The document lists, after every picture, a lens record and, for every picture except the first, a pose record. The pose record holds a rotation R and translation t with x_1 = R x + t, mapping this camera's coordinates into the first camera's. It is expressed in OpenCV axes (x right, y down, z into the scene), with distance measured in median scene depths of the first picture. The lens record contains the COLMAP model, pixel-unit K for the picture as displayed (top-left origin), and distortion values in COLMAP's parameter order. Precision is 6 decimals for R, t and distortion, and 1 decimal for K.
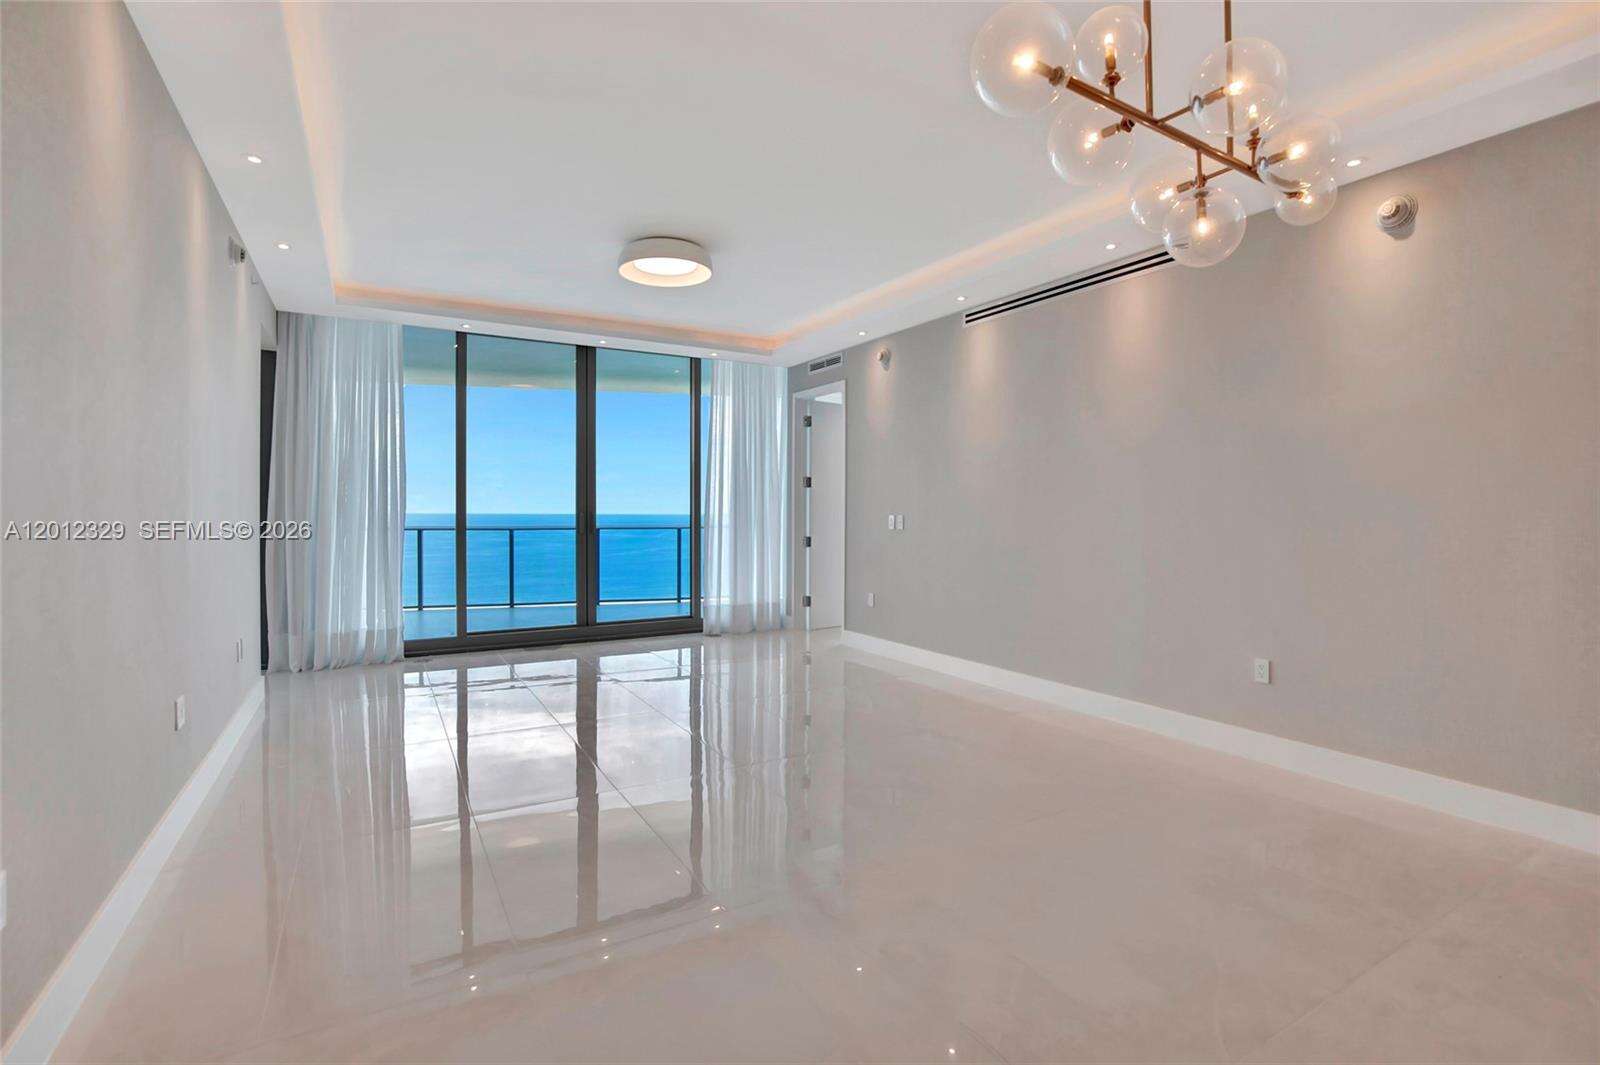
lens RADIAL K [[741.8, 0, 802.2], [0, 741.8, 526.2], [0, 0, 1]] dist [-0.026393, 0.003319]
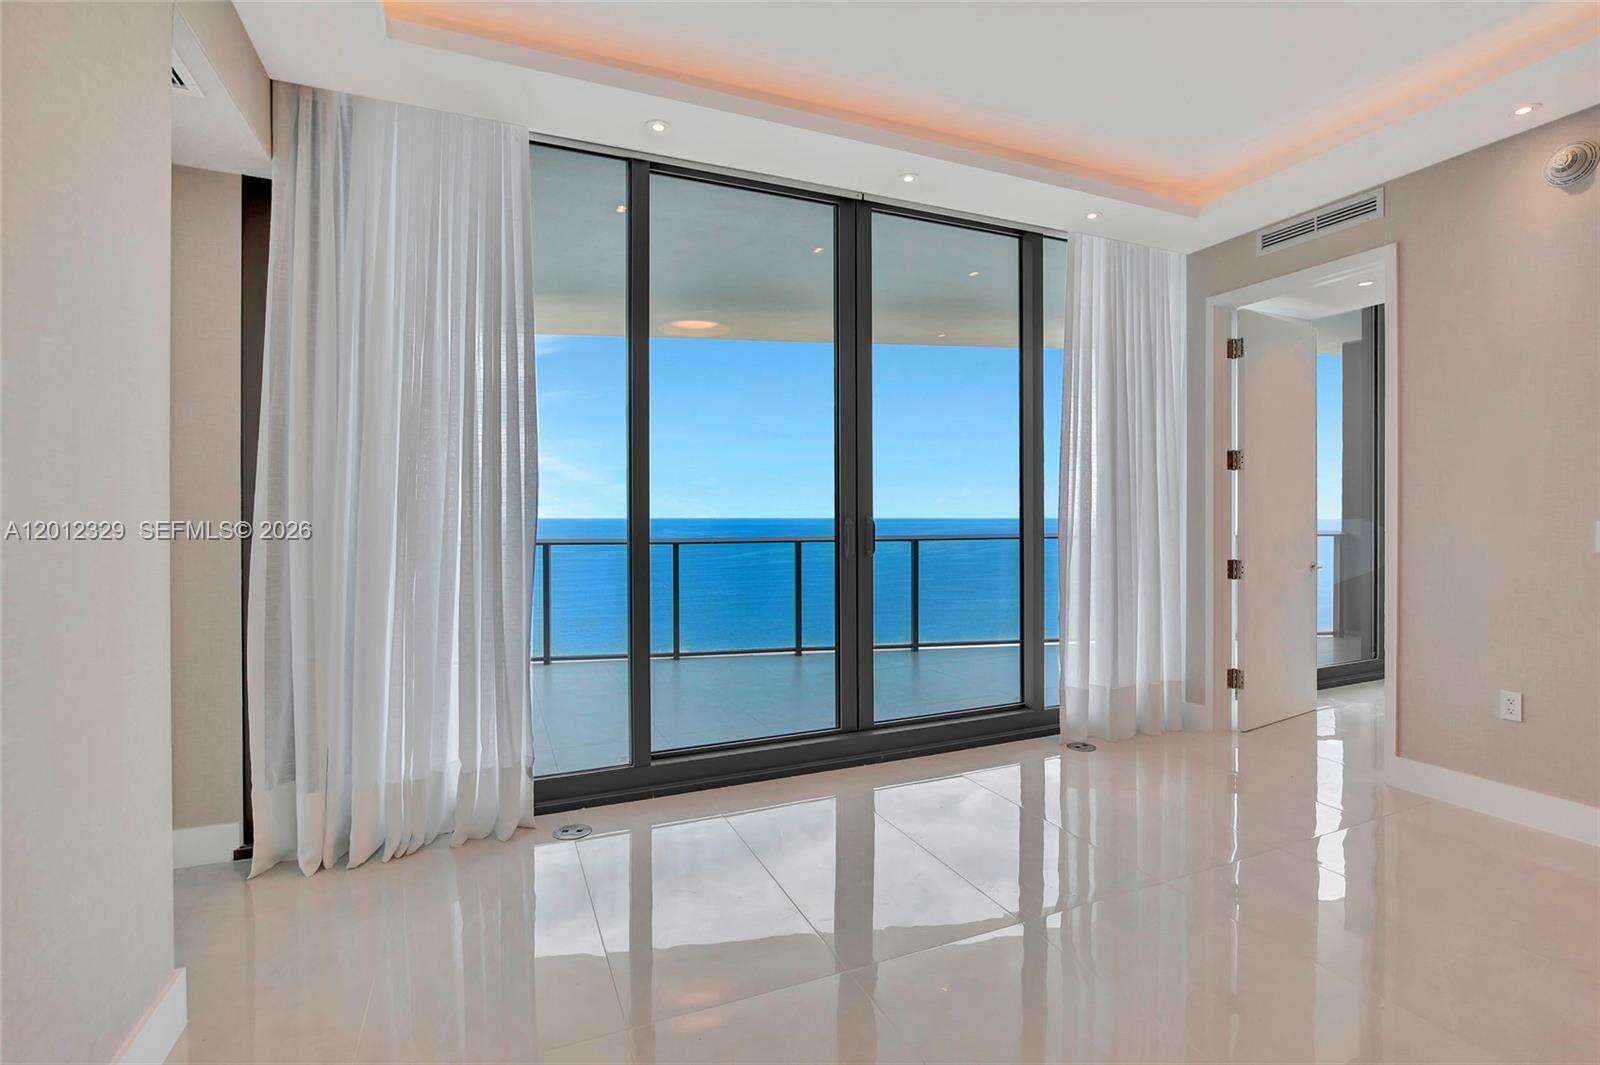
lens RADIAL K [[741.8, 0, 801.0], [0, 741.8, 523.8], [0, 0, 1]] dist [-0.026393, 0.003319]
pose [[0.992072, -0.004556, -0.125589, -0.259455], [0.003605, 0.999963, -0.007801, -0.010479], [0.125620, 0.007286, 0.992052, 0.459459]]
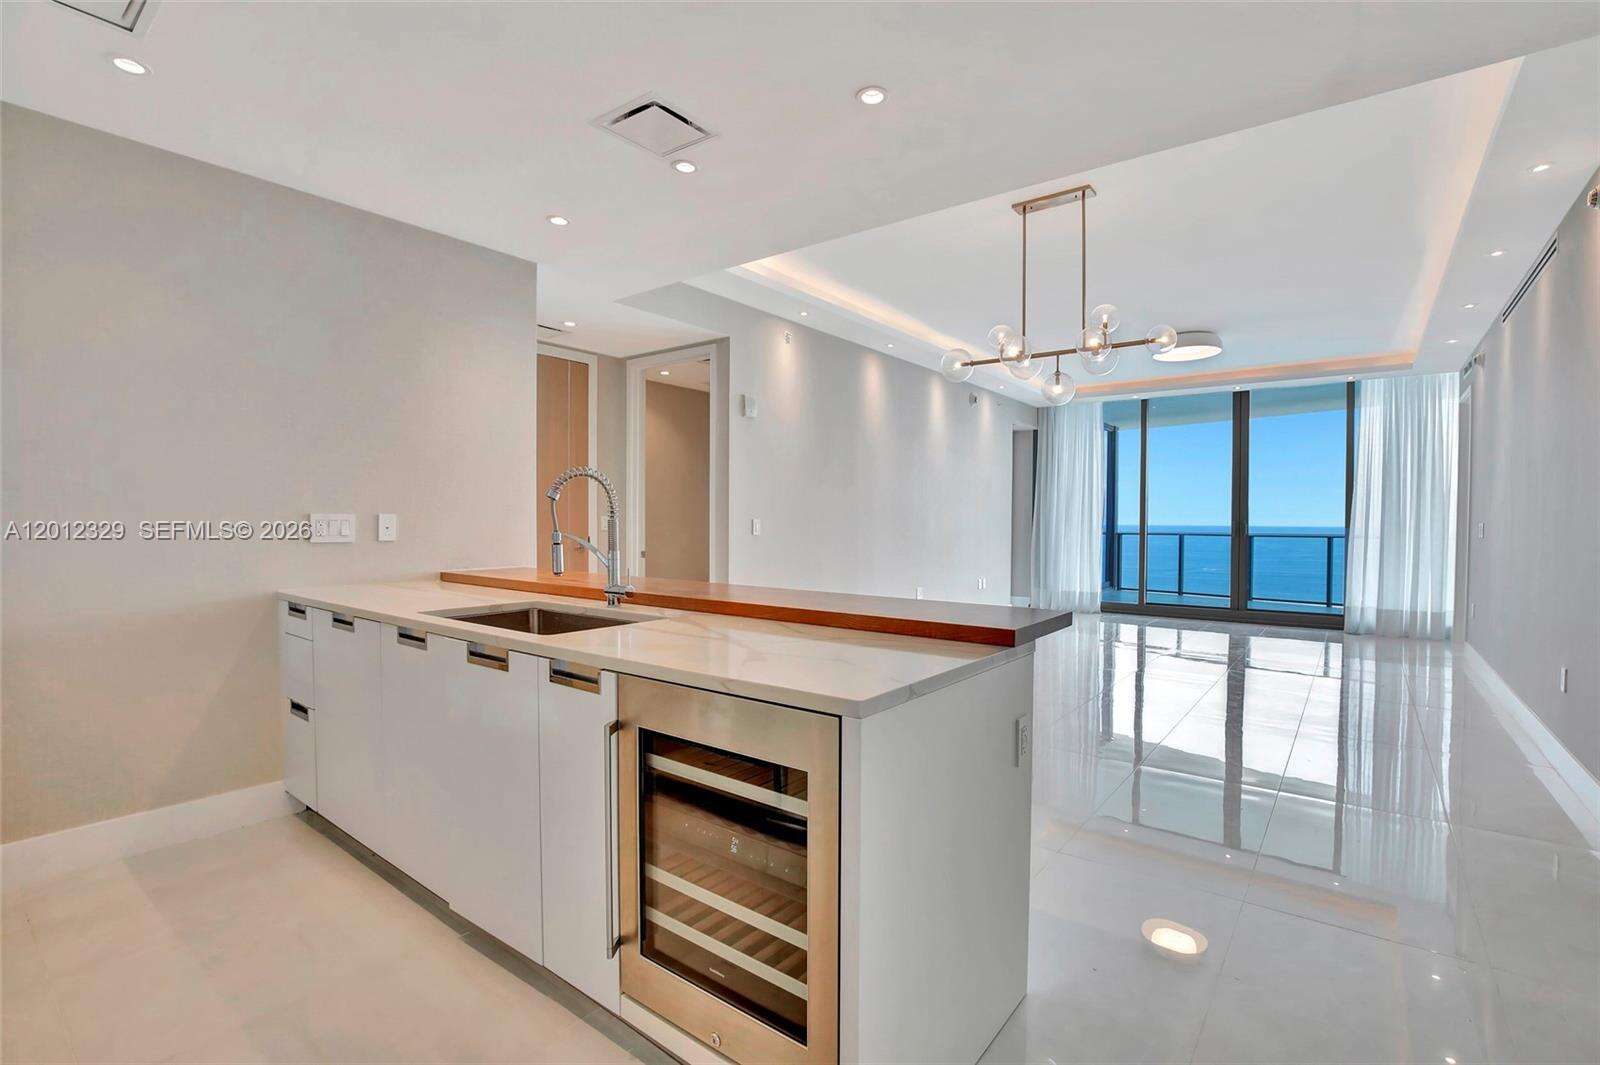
lens RADIAL K [[741.8, 0, 814.5], [0, 741.8, 527.5], [0, 0, 1]] dist [-0.026393, 0.003319]
pose [[0.397621, 0.008874, -0.917507, 0.573628], [-0.025128, 0.999683, -0.001221, 0.011811], [0.917206, 0.023541, 0.397718, -0.173995]]
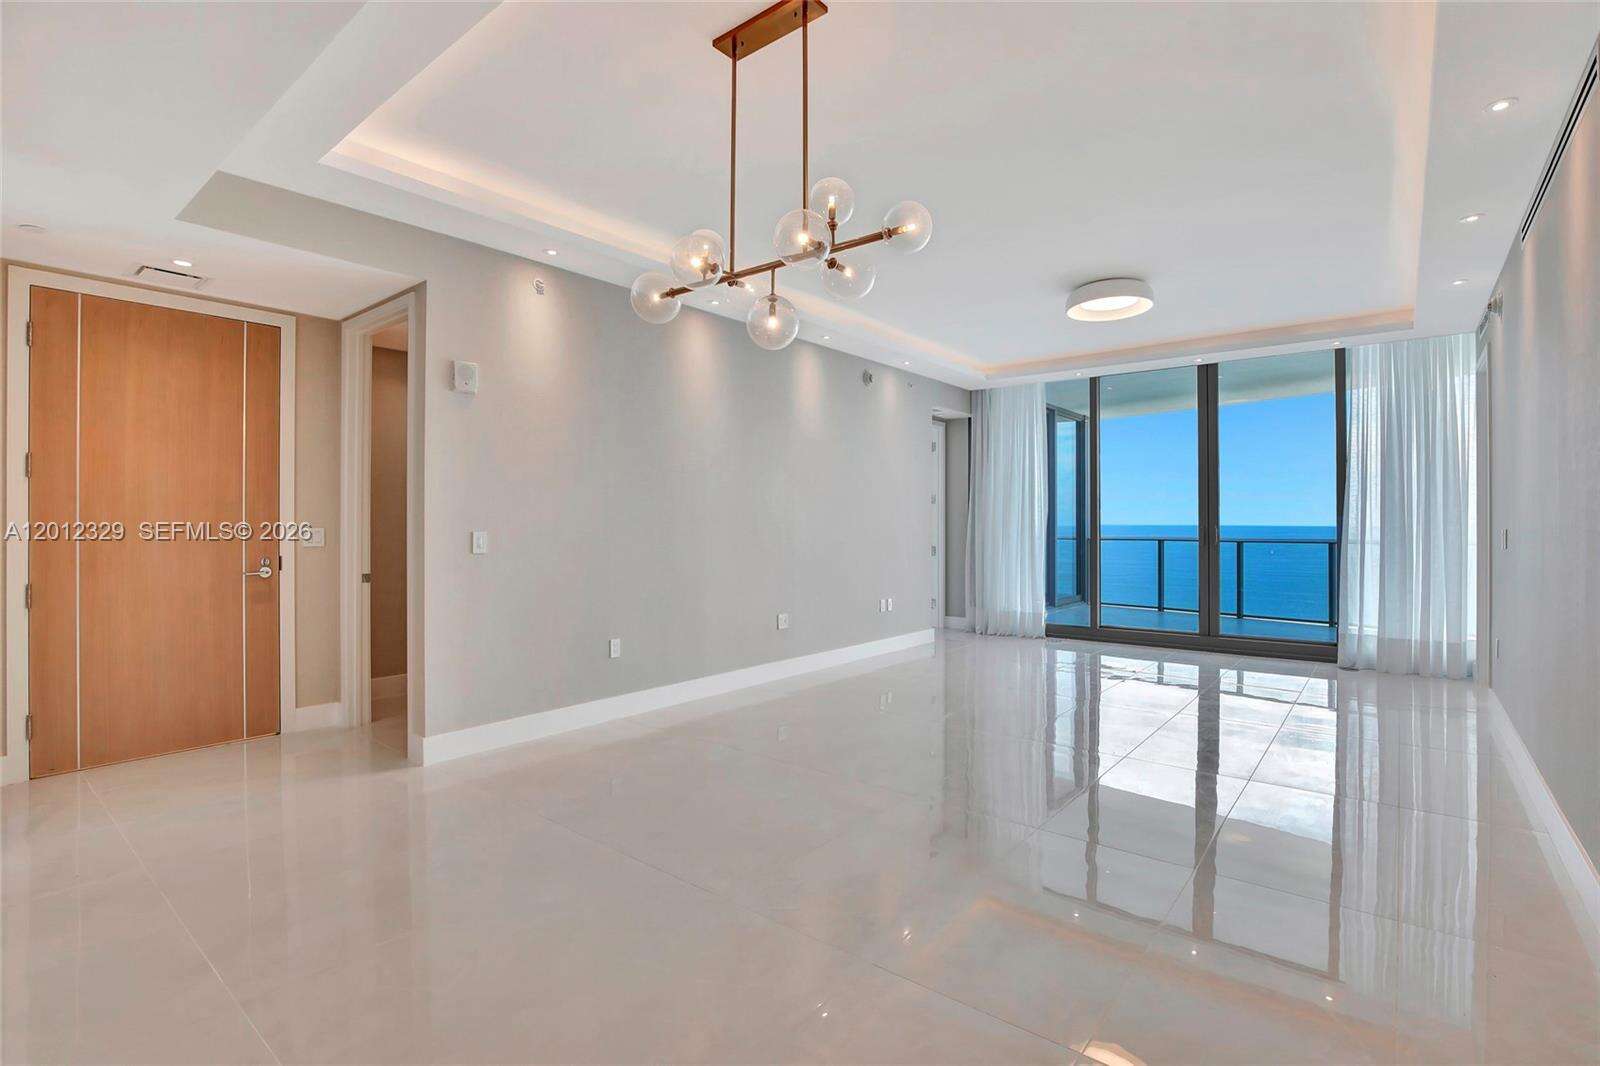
lens RADIAL K [[741.8, 0, 834.0], [0, 741.8, 510.2], [0, 0, 1]] dist [-0.026393, 0.003319]
pose [[0.378056, -0.018034, -0.925607, 0.455709], [-0.017312, 0.999498, -0.026545, -0.003109], [0.925621, 0.026060, 0.377554, 0.128568]]
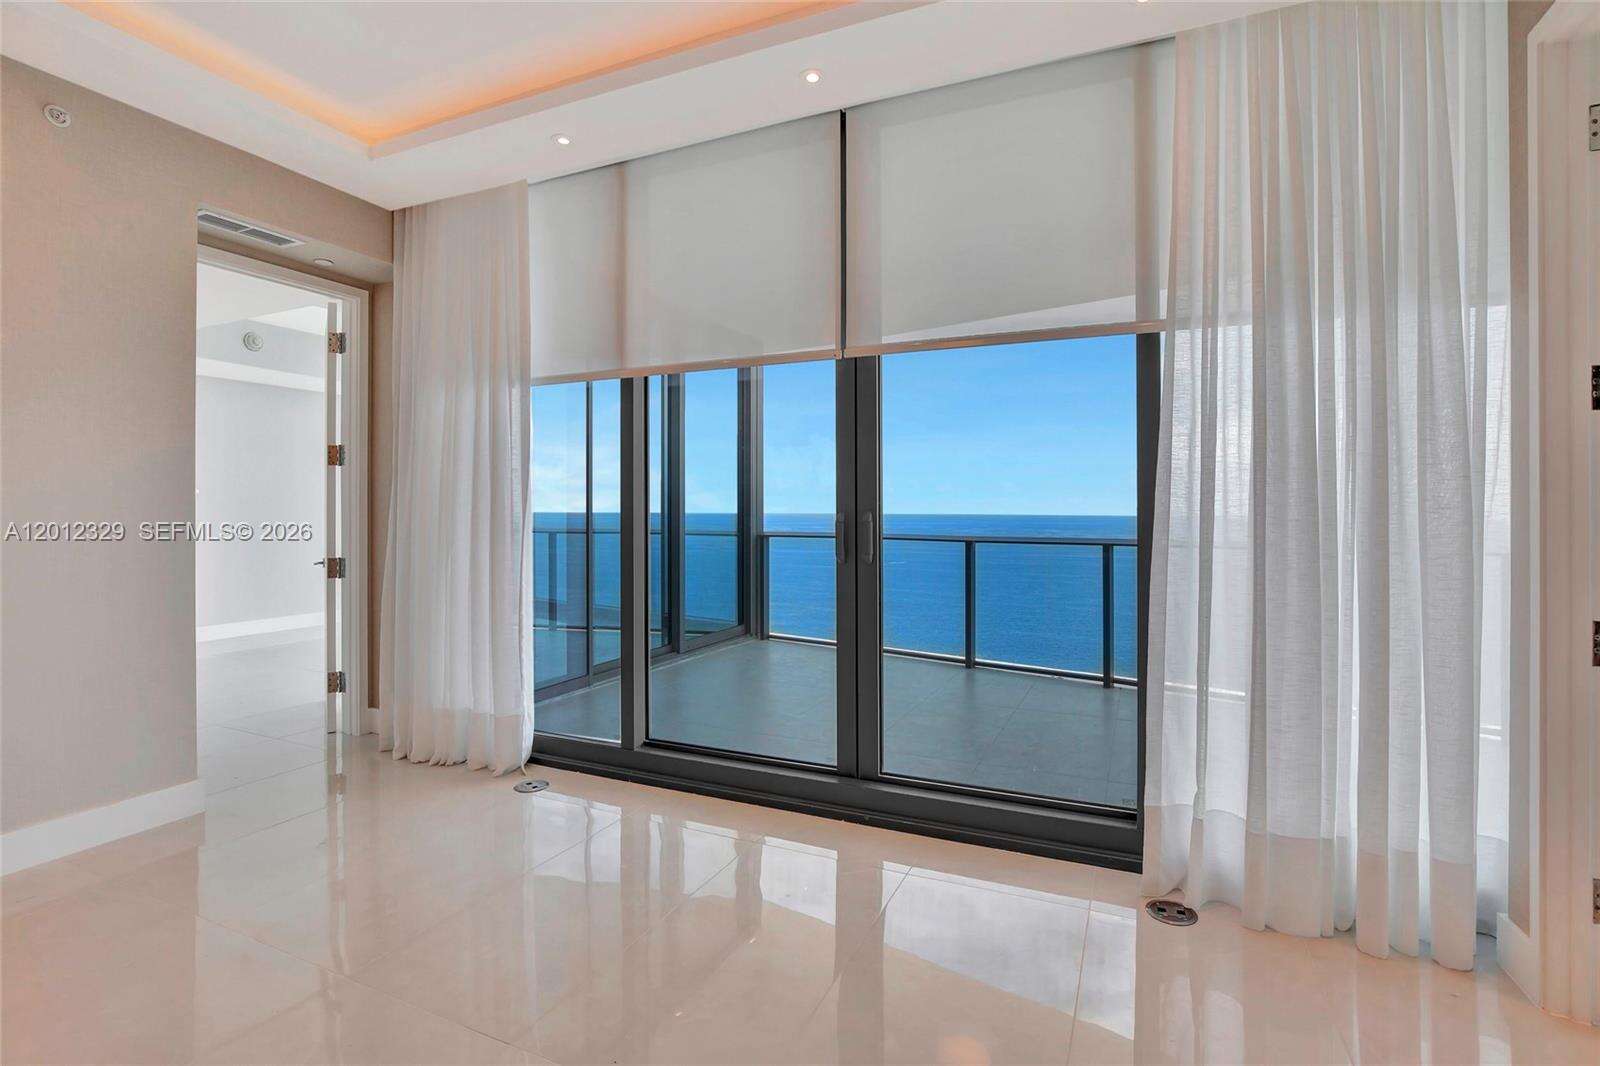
lens RADIAL K [[741.8, 0, 814.7], [0, 741.8, 504.3], [0, 0, 1]] dist [-0.026393, 0.003319]
pose [[0.588770, -0.008001, -0.808261, 0.042797], [-0.016893, 0.999611, -0.022200, -0.013401], [0.808124, 0.026725, 0.588406, 0.715739]]
